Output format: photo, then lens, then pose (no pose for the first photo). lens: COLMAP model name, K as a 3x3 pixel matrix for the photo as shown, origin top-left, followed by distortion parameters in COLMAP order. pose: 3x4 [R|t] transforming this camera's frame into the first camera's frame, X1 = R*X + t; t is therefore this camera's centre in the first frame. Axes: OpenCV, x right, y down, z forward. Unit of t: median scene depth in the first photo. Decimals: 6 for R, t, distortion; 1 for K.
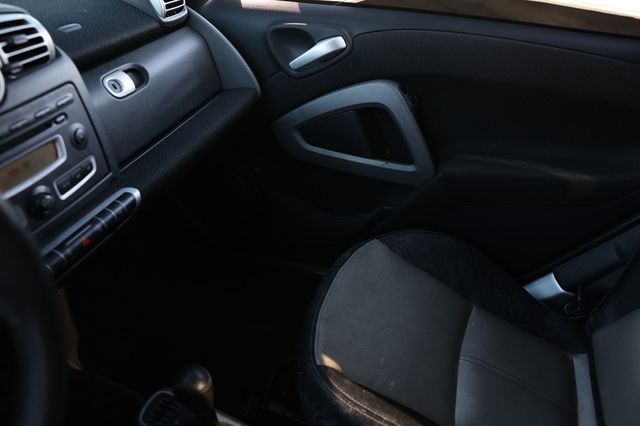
lens RADIAL K [[500.7, 0, 321.9], [0, 500.7, 210.5], [0, 0, 1]] dist [-0.117318, 0.090118]
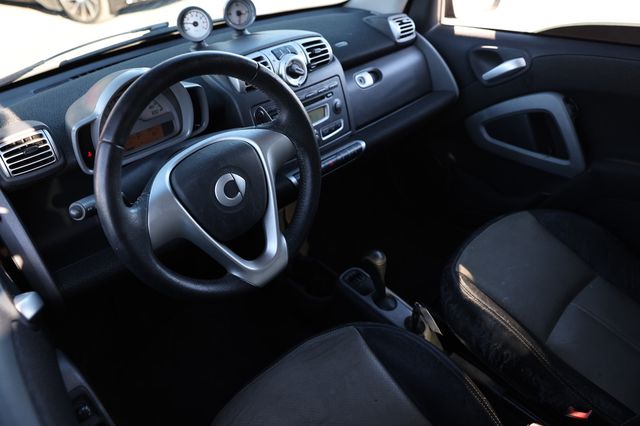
lens RADIAL K [[500.7, 0, 322.5], [0, 500.7, 217.2], [0, 0, 1]] dist [-0.117318, 0.090118]
pose [[0.893842, 0.164663, -0.417051, 0.224226], [-0.170249, 0.985107, 0.024064, 0.174841], [0.414803, 0.049493, 0.908564, -0.528866]]
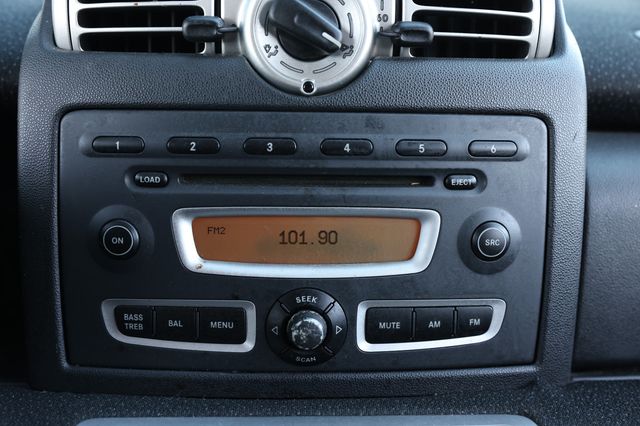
lens RADIAL K [[833.0, 0, 320.6], [0, 833.0, 216.2], [0, 0, 1]] dist [-0.020181, 0.000000]
pose [[0.379187, 0.297634, -0.876146, 0.029734], [-0.532046, 0.844813, 0.056726, -0.114417], [0.757063, 0.444640, 0.478697, 0.482903]]
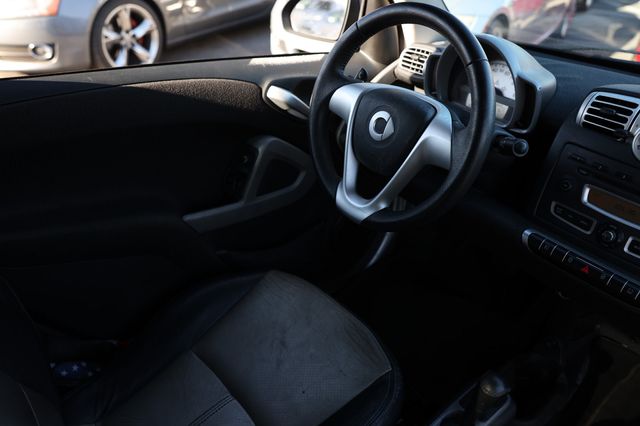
lens RADIAL K [[508.9, 0, 322.1], [0, 508.9, 210.2], [0, 0, 1]] dist [-0.101586, 0.060944]
pose [[-0.500876, 0.356027, -0.788903, 0.645753], [-0.571056, 0.548999, 0.610324, -0.329218], [0.650399, 0.756204, -0.071669, 0.425233]]
